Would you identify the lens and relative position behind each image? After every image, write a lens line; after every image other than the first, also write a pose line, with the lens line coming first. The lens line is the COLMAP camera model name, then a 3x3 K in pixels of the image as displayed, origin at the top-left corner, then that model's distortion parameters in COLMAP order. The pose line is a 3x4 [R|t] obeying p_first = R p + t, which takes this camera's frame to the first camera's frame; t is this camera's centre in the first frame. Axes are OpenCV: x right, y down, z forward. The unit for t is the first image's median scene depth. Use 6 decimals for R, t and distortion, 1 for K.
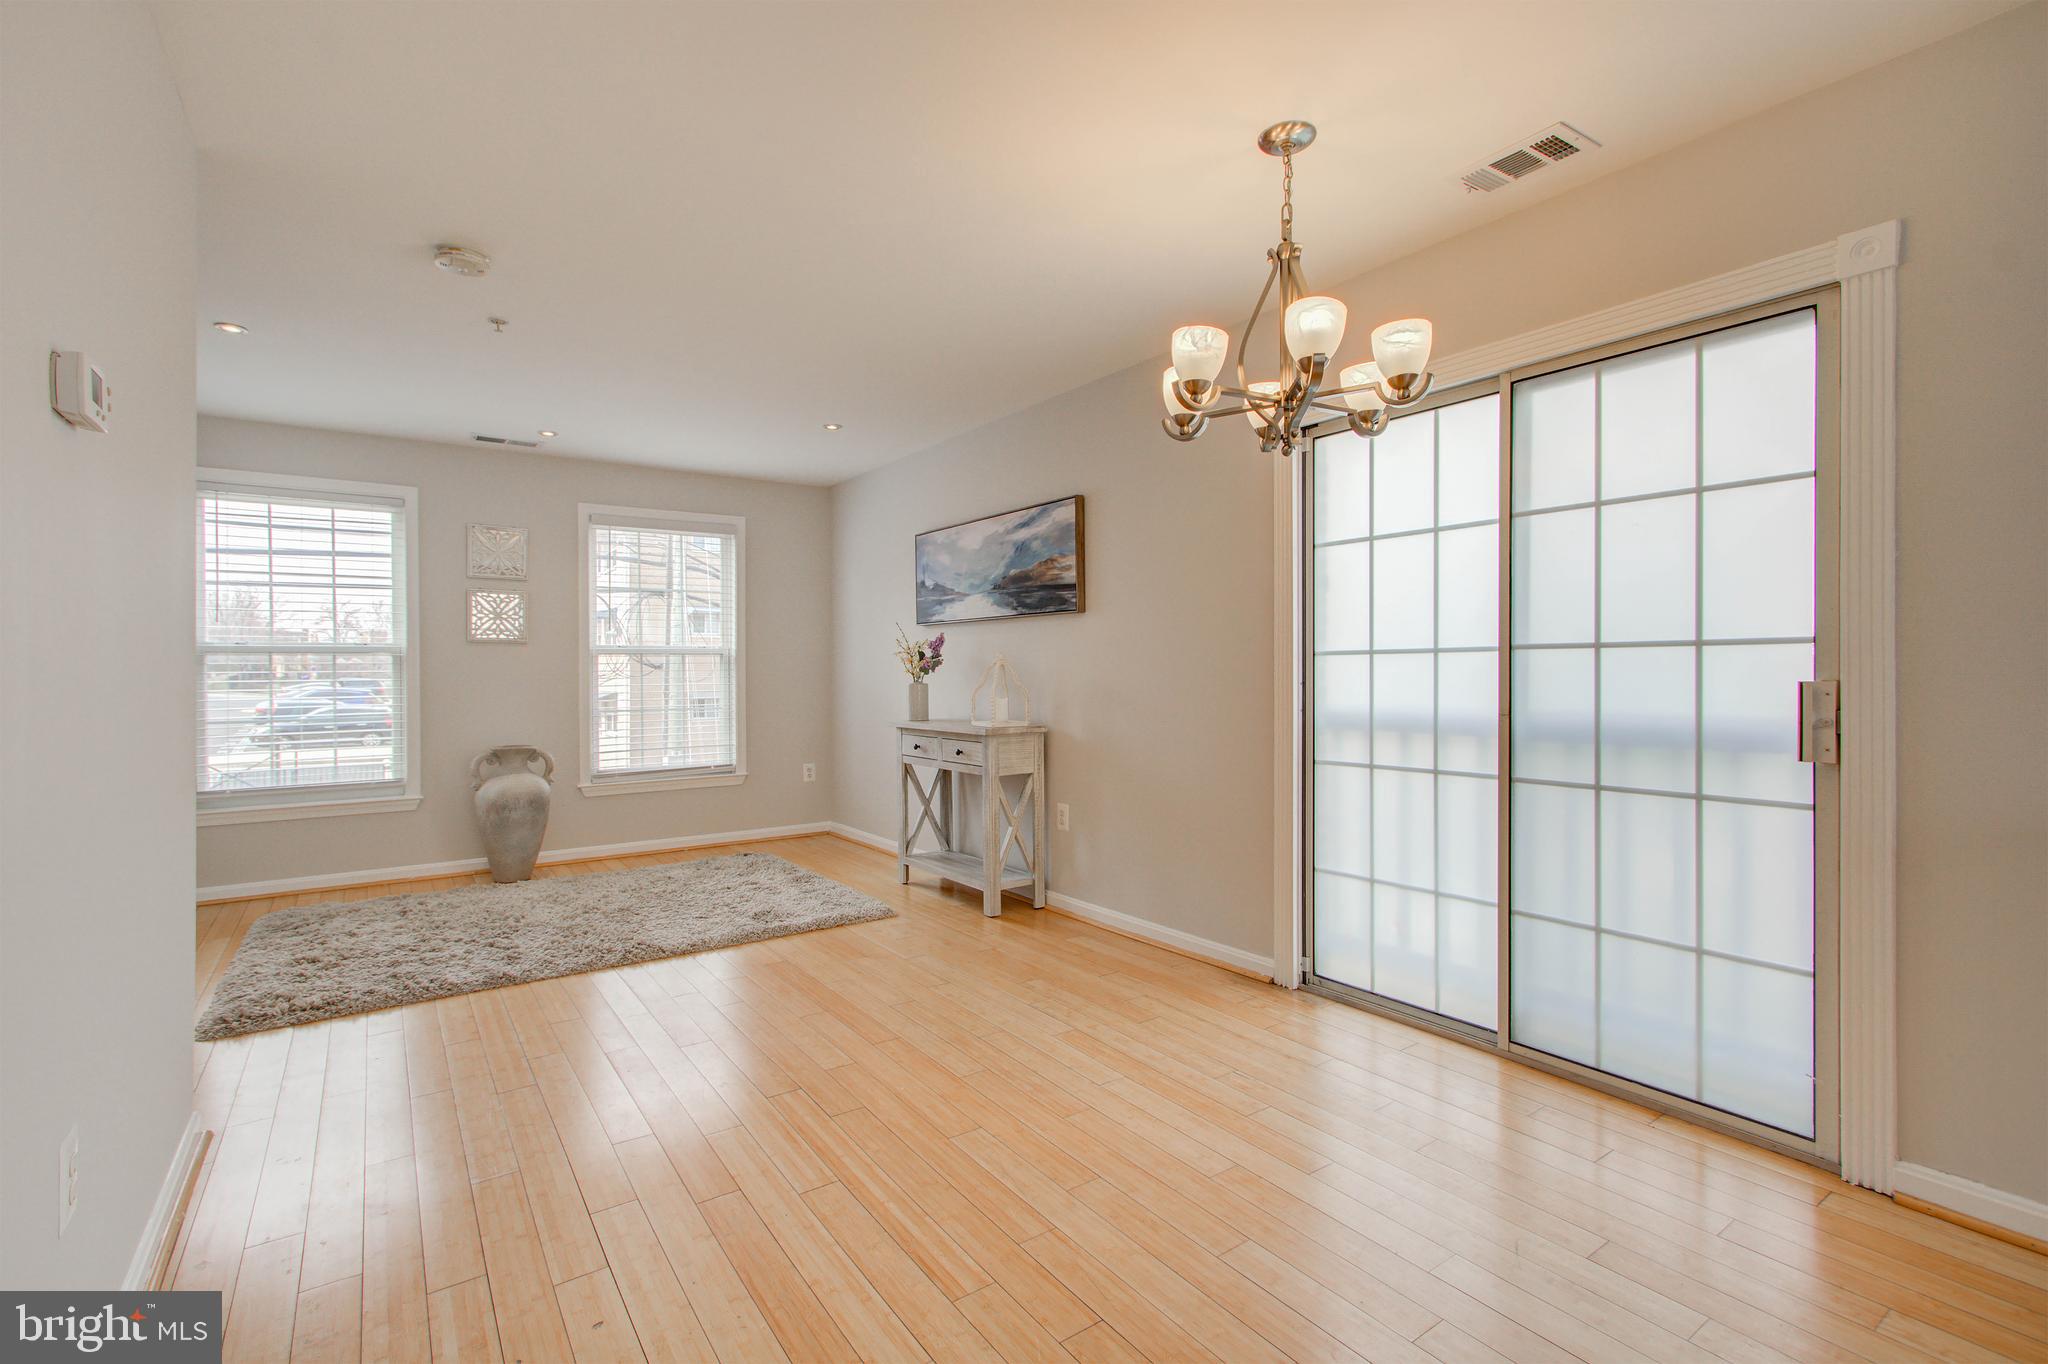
lens RADIAL K [[929.9, 0, 1021.6], [0, 929.9, 667.0], [0, 0, 1]] dist [-0.000916, 0.004212]
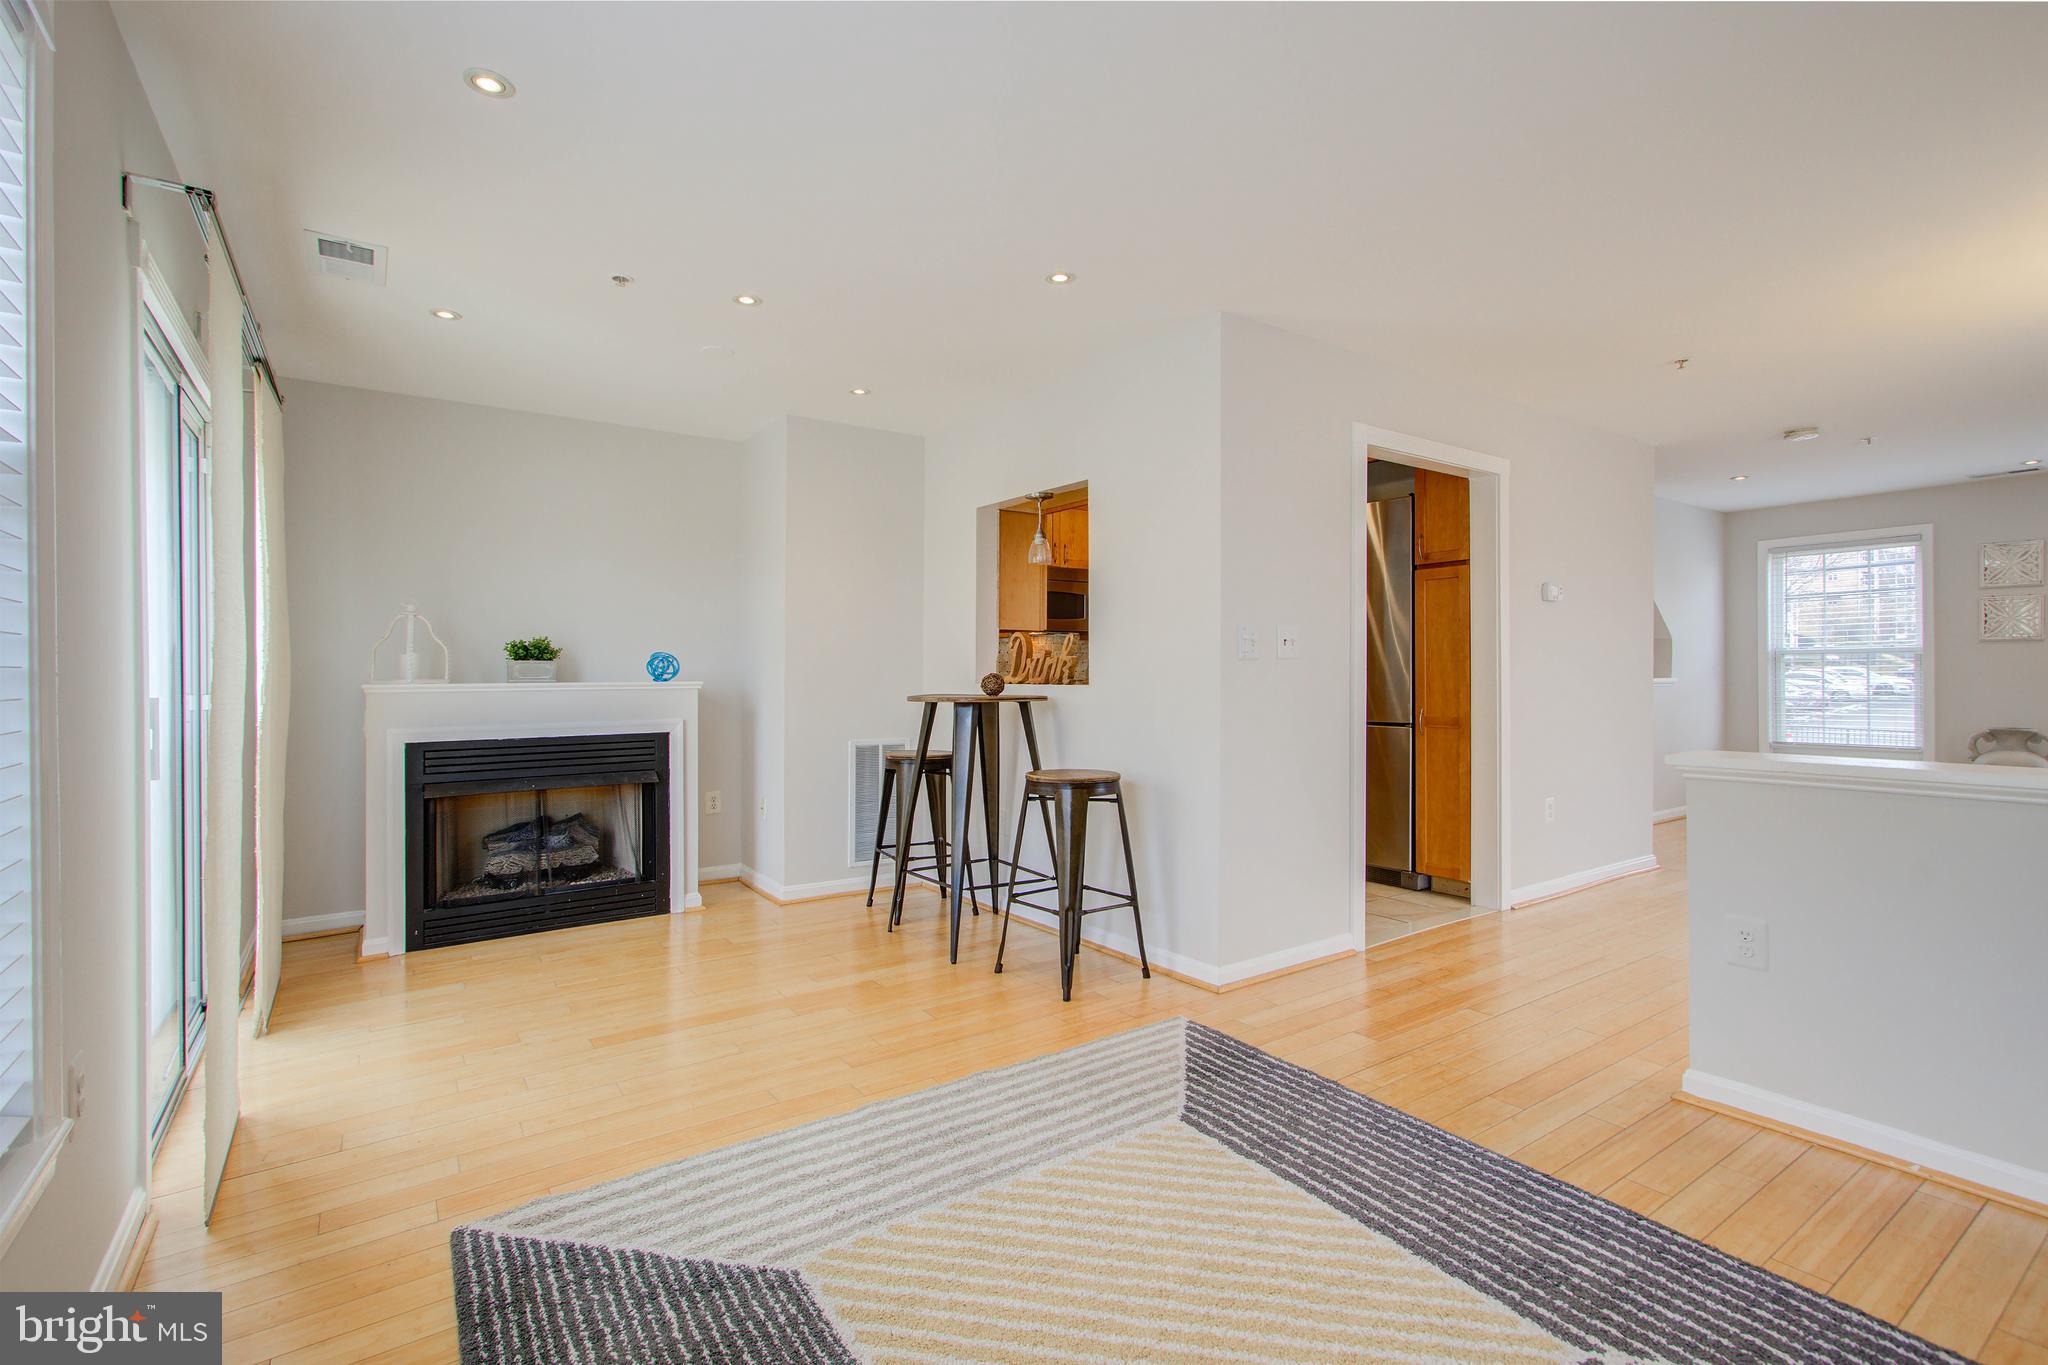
lens RADIAL K [[929.9, 0, 1024.0], [0, 929.9, 675.9], [0, 0, 1]] dist [-0.000916, 0.004212]
pose [[0.001685, 0.008222, -0.999965, 0.963916], [0.009303, 0.999923, 0.008237, -0.005818], [0.999955, -0.009317, 0.001608, -0.391168]]
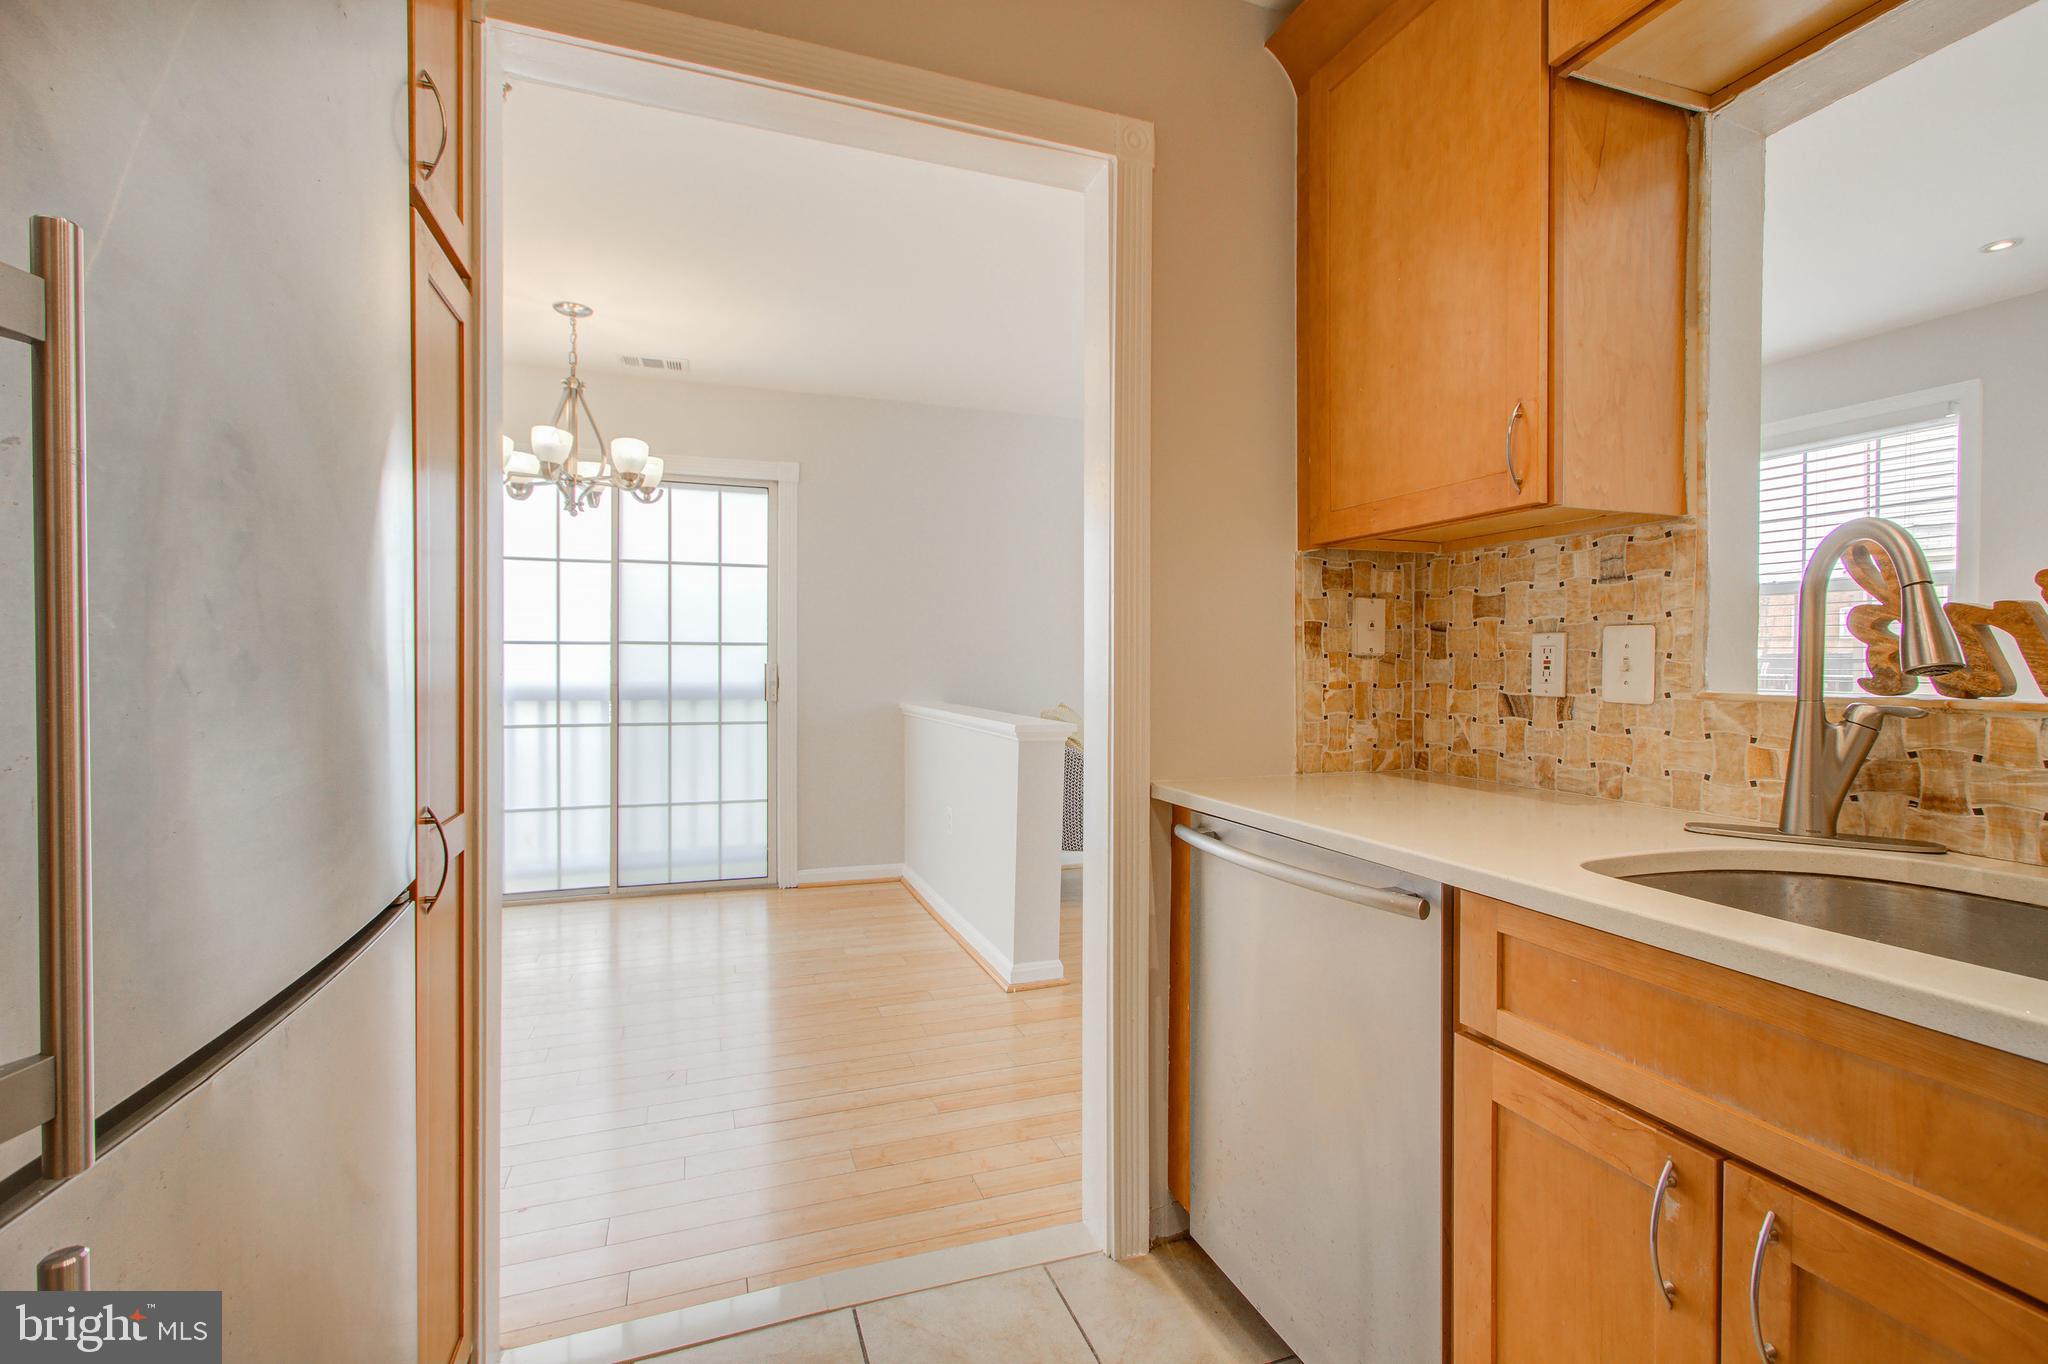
lens RADIAL K [[929.9, 0, 1030.5], [0, 929.9, 663.9], [0, 0, 1]] dist [-0.000916, 0.004212]
pose [[0.274443, 0.005531, 0.961587, -0.647847], [-0.009209, 0.999953, -0.003123, 0.010891], [-0.961559, -0.007998, 0.274481, -0.103178]]
